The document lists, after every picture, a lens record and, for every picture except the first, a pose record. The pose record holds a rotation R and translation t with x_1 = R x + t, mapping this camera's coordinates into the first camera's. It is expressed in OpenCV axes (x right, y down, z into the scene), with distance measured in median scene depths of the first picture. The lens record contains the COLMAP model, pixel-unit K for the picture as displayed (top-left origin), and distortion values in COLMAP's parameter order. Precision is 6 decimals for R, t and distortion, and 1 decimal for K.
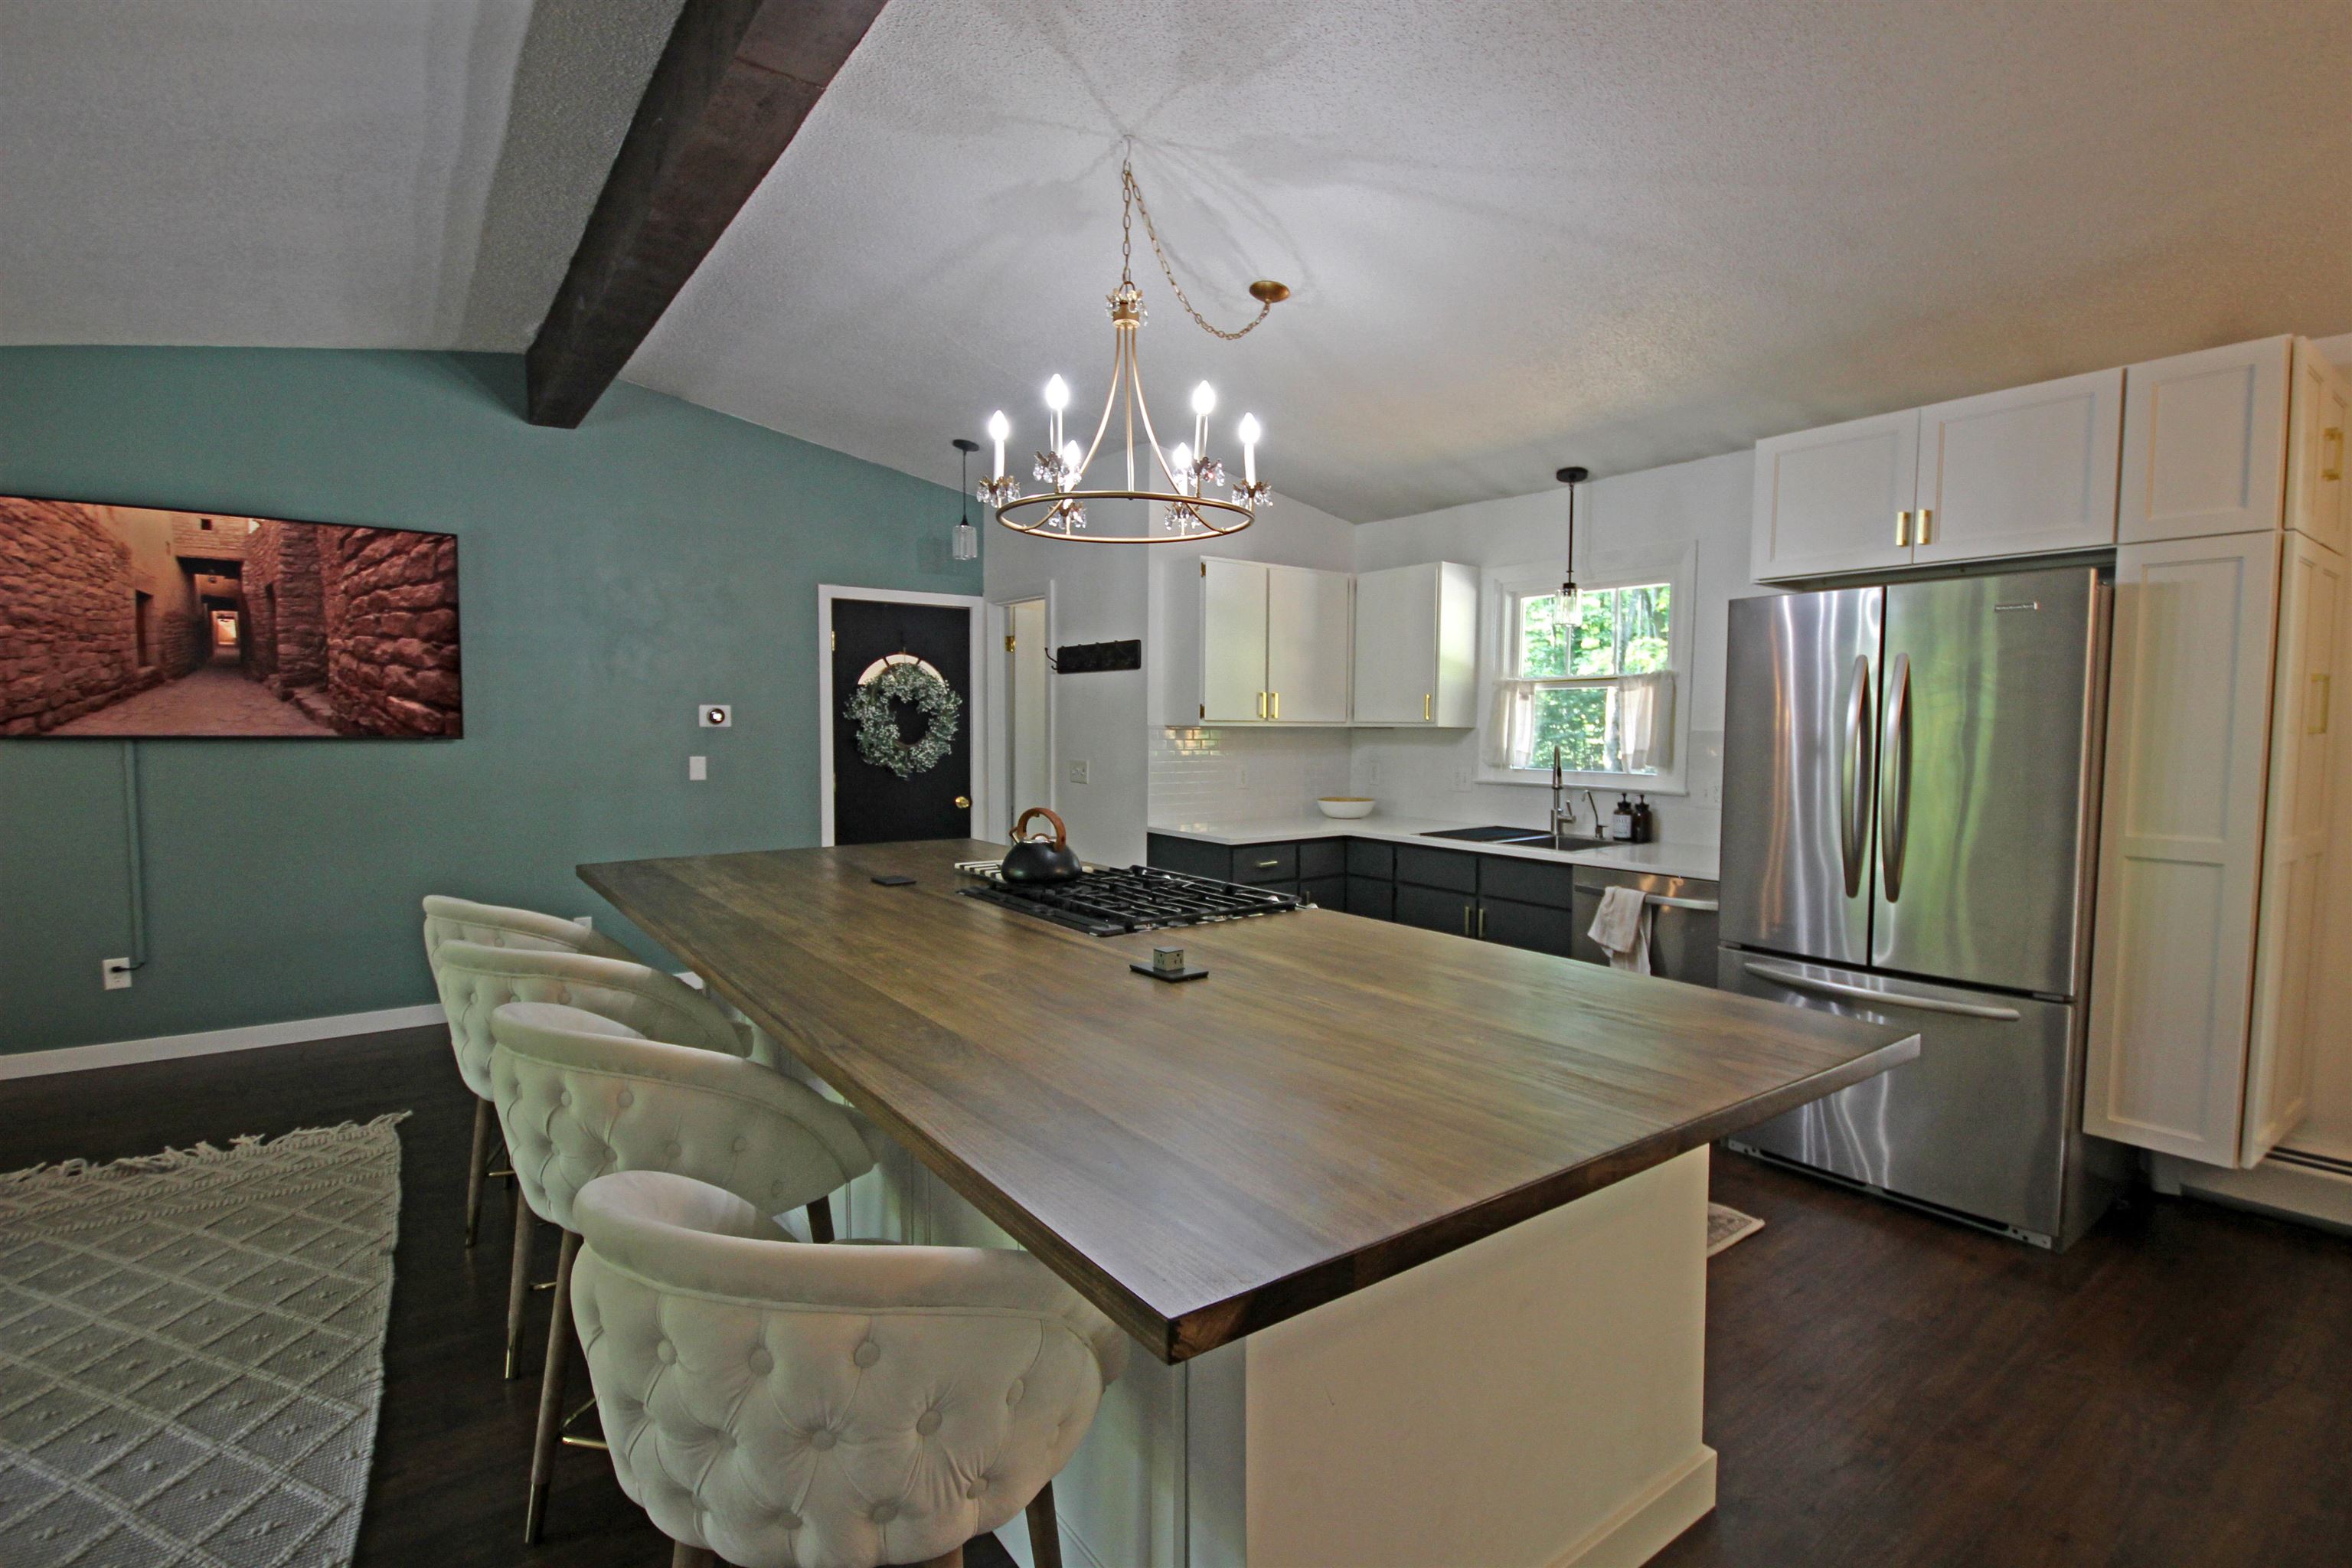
lens RADIAL K [[1068.0, 0, 1185.6], [0, 1068.0, 789.2], [0, 0, 1]] dist [0.002695, -0.013028]
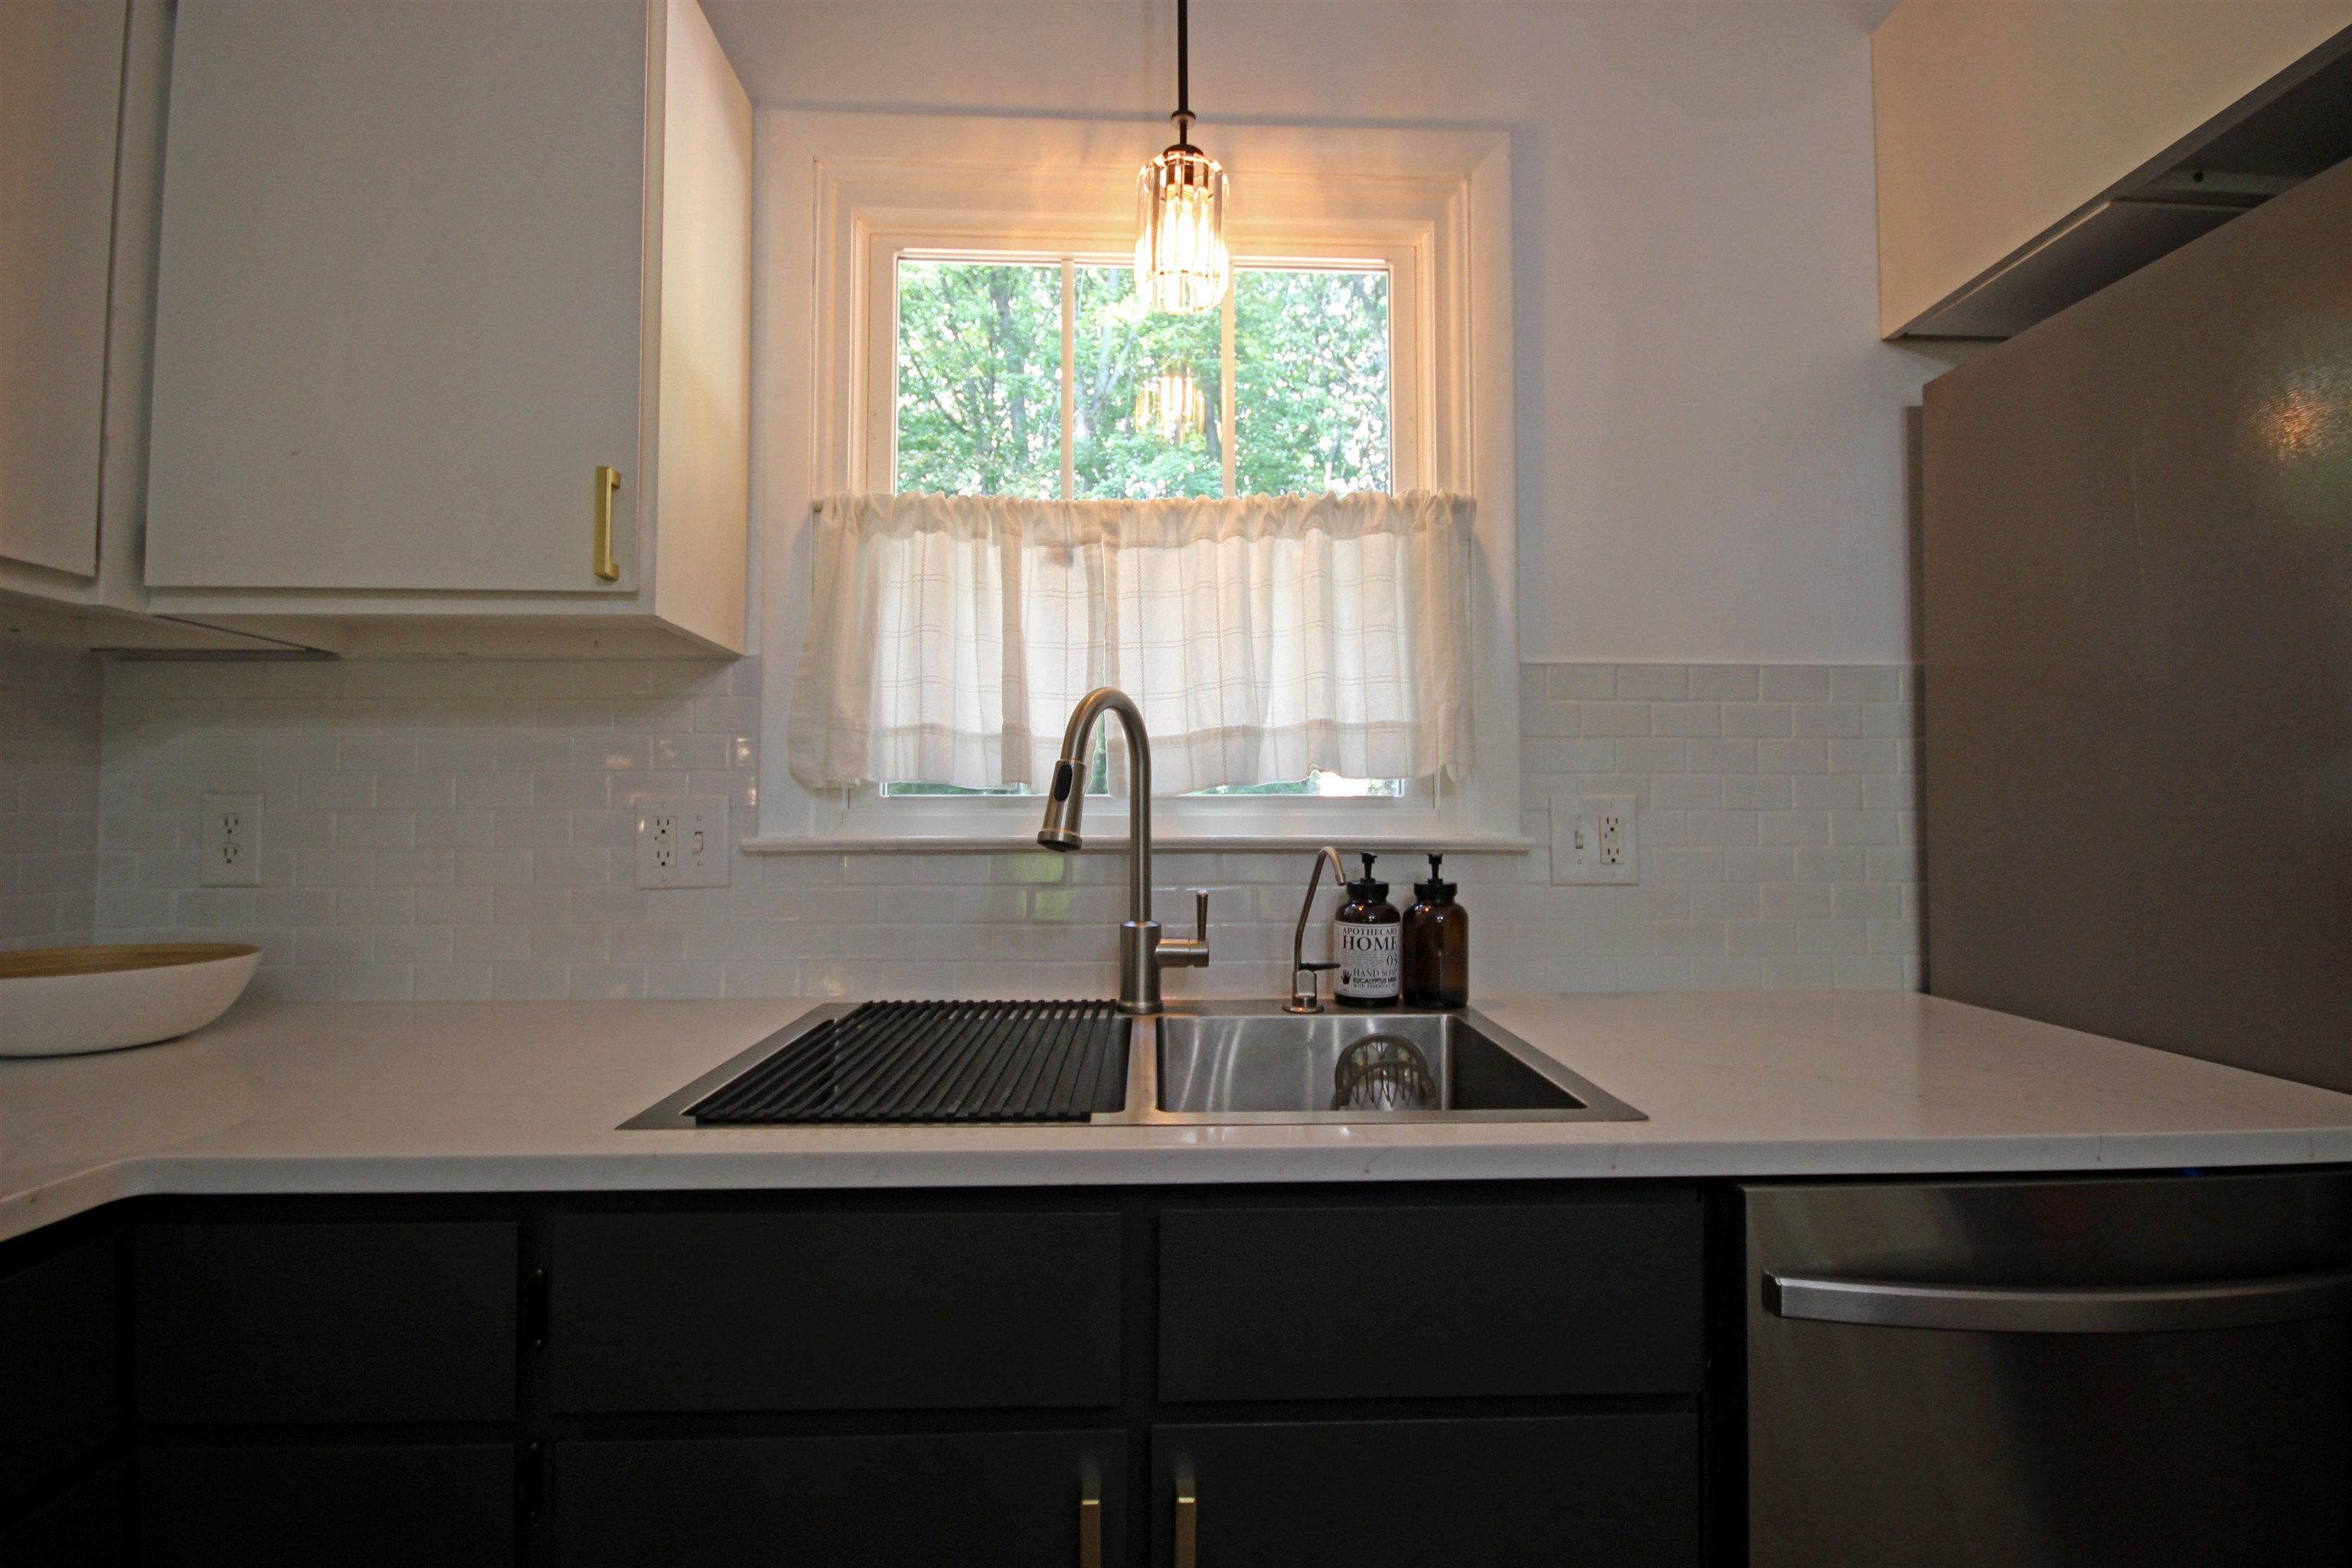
lens RADIAL K [[1088.1, 0, 1178.7], [0, 1088.1, 790.8], [0, 0, 1]] dist [0.000535, -0.006480]
pose [[0.558420, 0.016175, 0.829401, 0.164138], [0.053980, 0.996982, -0.055787, 0.000314], [-0.827800, 0.075924, 0.555862, 1.248213]]
